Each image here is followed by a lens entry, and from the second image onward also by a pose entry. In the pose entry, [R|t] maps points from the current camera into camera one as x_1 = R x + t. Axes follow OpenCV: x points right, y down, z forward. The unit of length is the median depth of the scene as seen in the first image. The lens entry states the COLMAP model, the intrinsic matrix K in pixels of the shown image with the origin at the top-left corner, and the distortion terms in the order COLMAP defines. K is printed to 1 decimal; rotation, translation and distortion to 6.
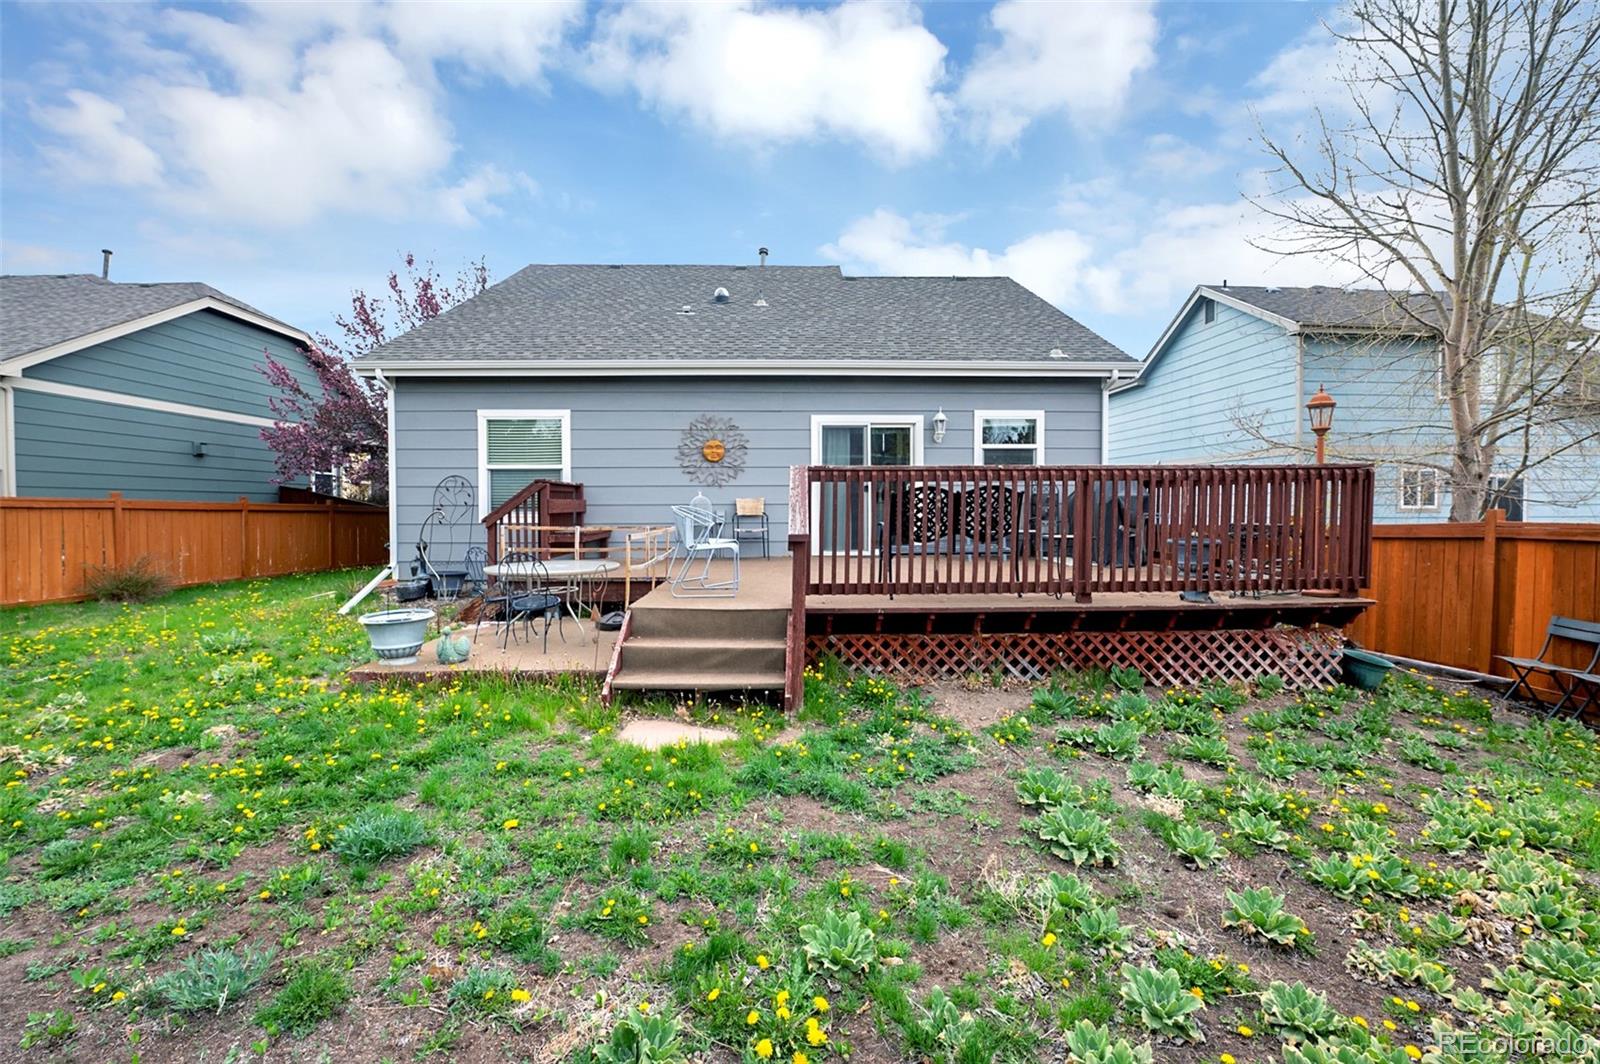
lens RADIAL K [[651.6, 0, 806.5], [0, 651.6, 500.5], [0, 0, 1]] dist [-0.011996, -0.000059]
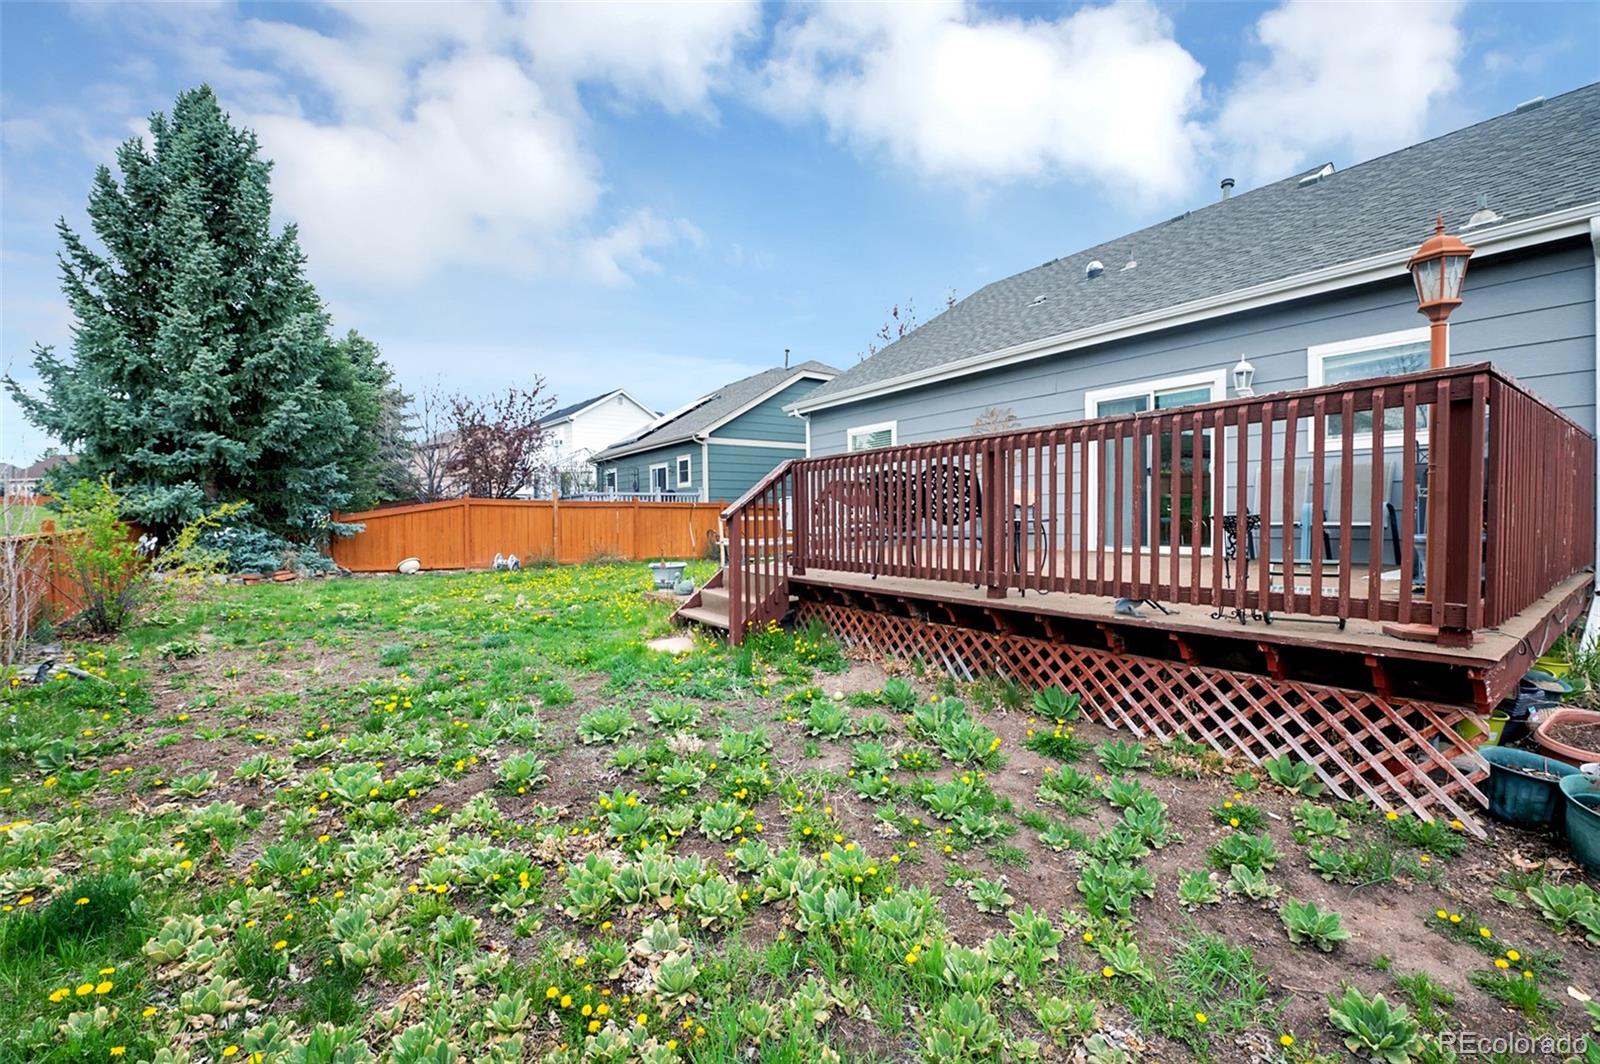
lens RADIAL K [[656.6, 0, 802.0], [0, 656.6, 510.2], [0, 0, 1]] dist [-0.001696, -0.009078]
pose [[0.553337, -0.008859, -0.832911, 0.950828], [0.018396, 0.999830, 0.001587, 0.037250], [0.832755, -0.016200, 0.553405, 0.318045]]
